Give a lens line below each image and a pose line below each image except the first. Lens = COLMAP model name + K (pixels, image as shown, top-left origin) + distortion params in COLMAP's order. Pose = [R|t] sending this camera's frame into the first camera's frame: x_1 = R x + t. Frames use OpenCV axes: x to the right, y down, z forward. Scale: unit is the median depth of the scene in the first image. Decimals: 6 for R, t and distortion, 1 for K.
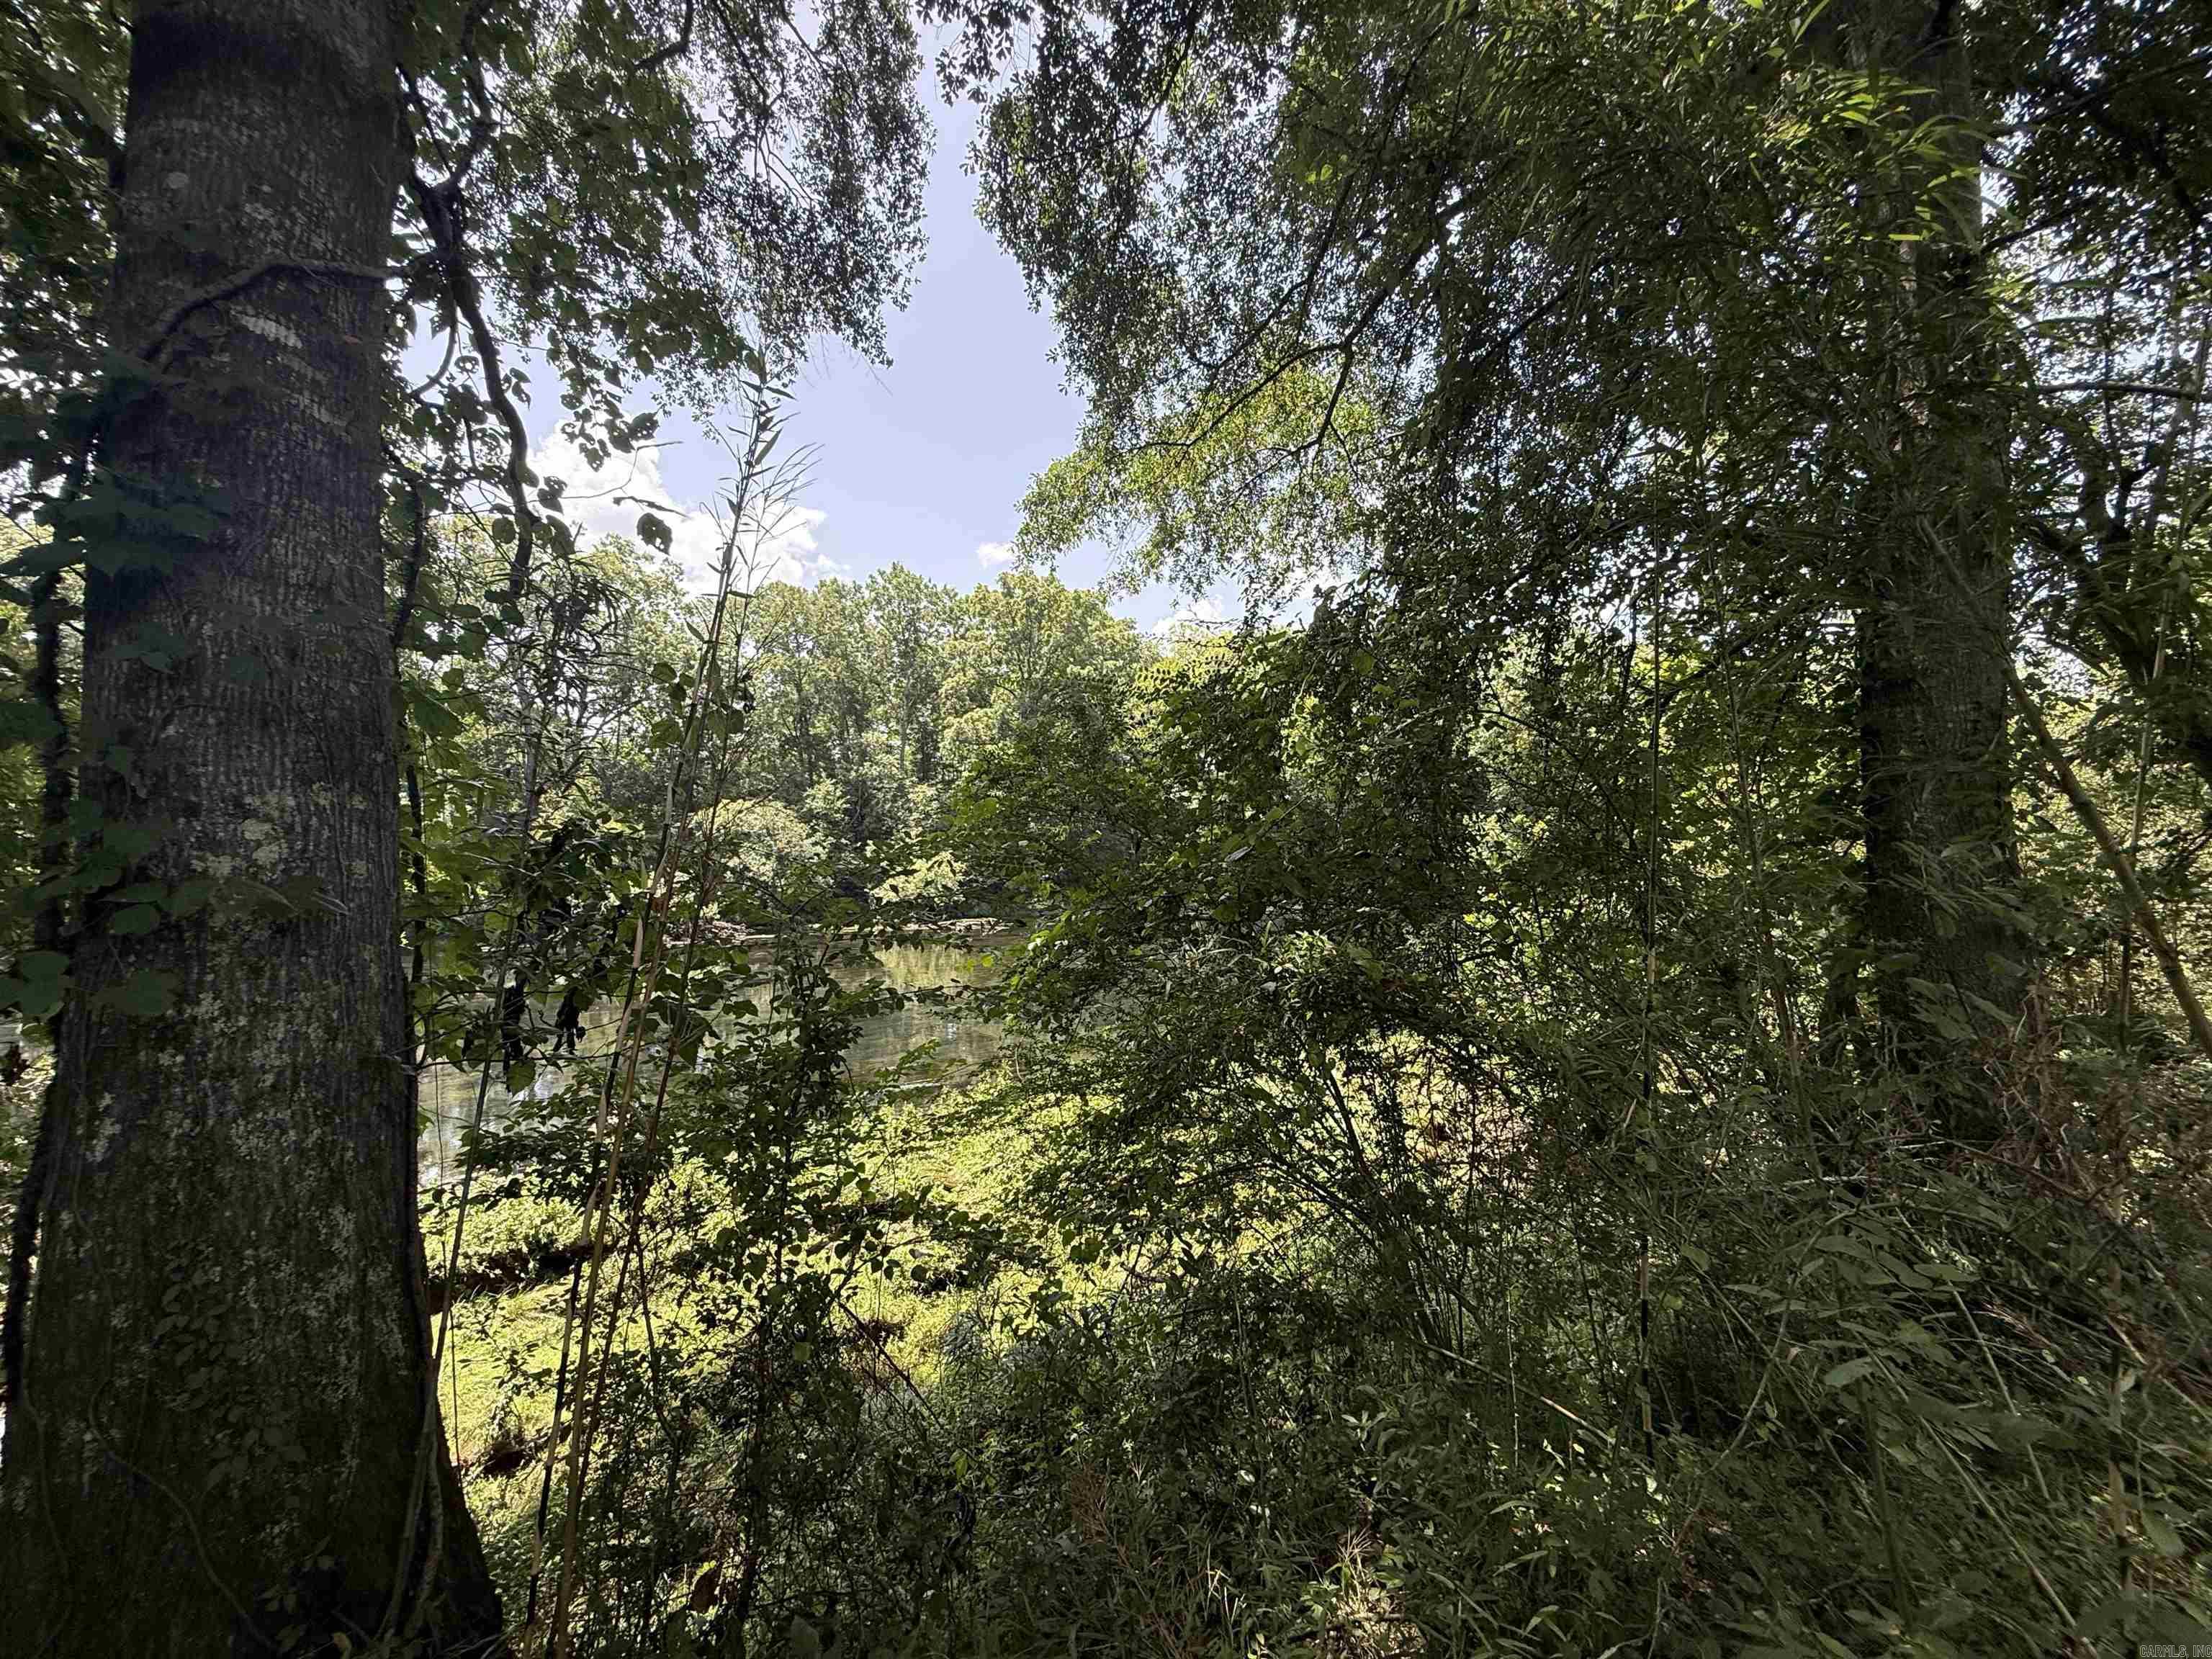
lens RADIAL K [[885.7, 0, 1107.7], [0, 885.7, 827.8], [0, 0, 1]] dist [0.000316, 0.000002]
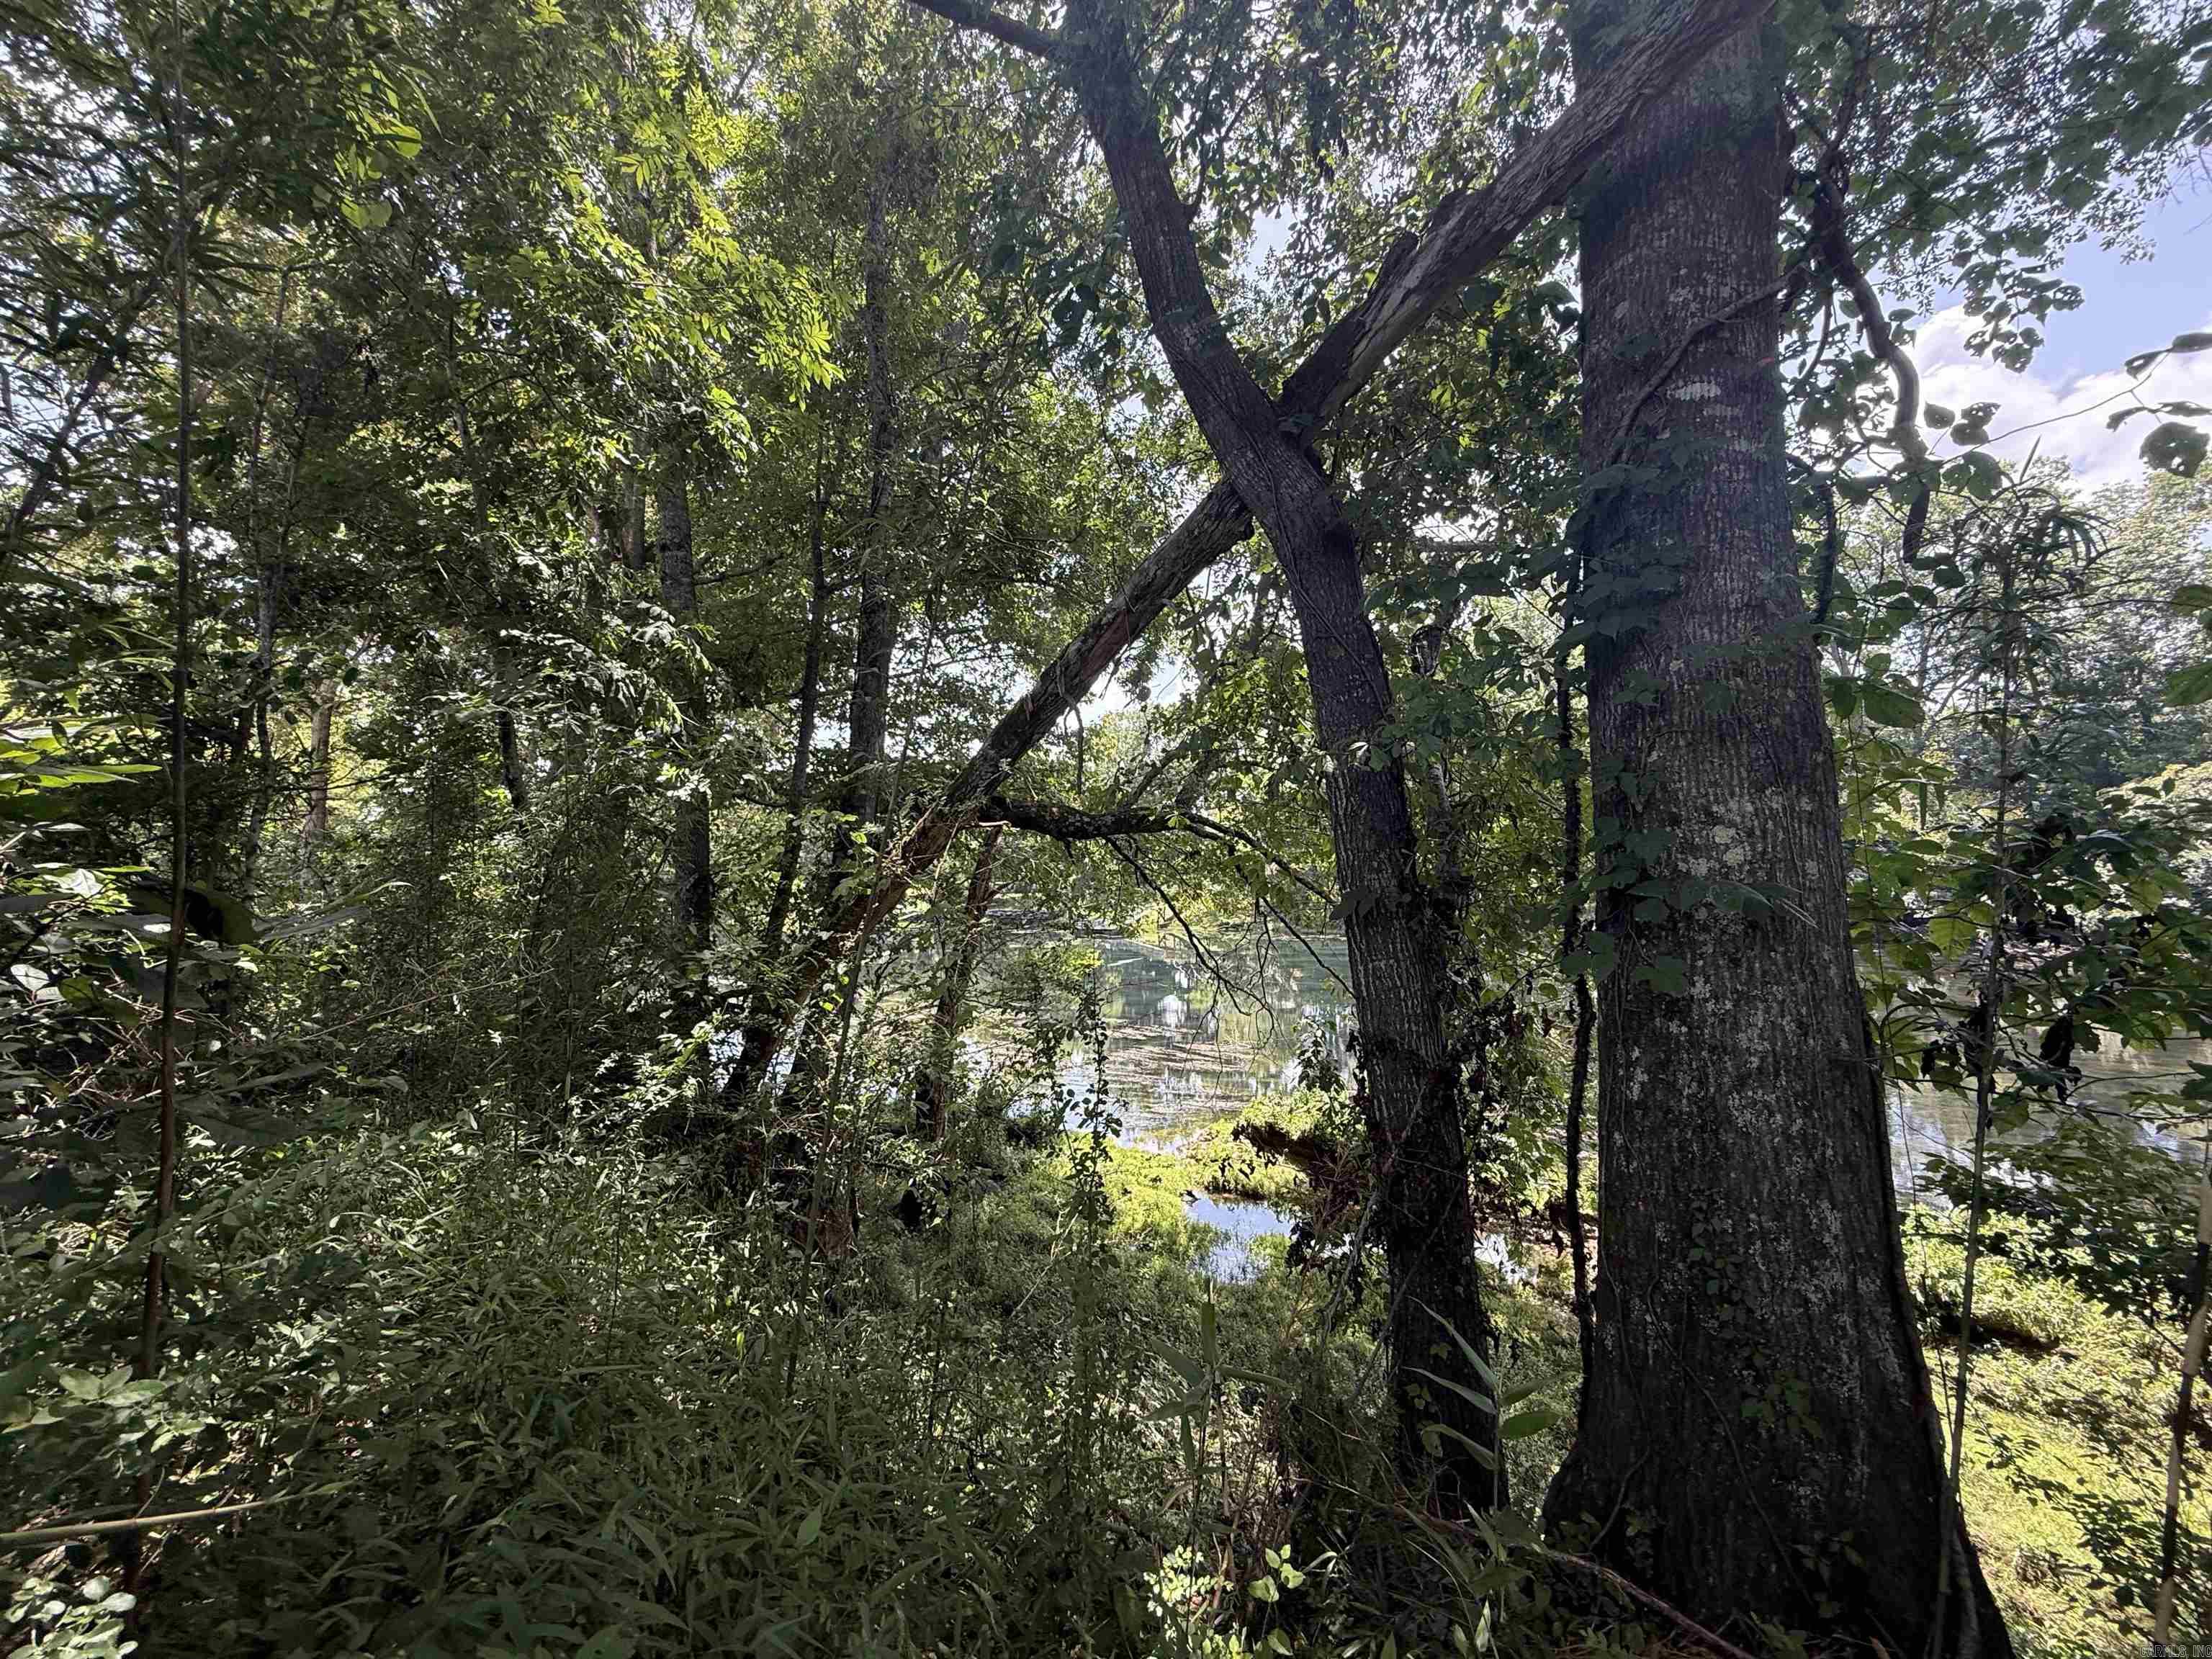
lens RADIAL K [[885.7, 0, 1107.3], [0, 885.7, 829.3], [0, 0, 1]] dist [0.000316, 0.000002]
pose [[0.288427, -0.041946, -0.956583, -0.115654], [0.047683, 0.998430, -0.029404, -0.008625], [0.956314, -0.037131, 0.289974, -0.069070]]
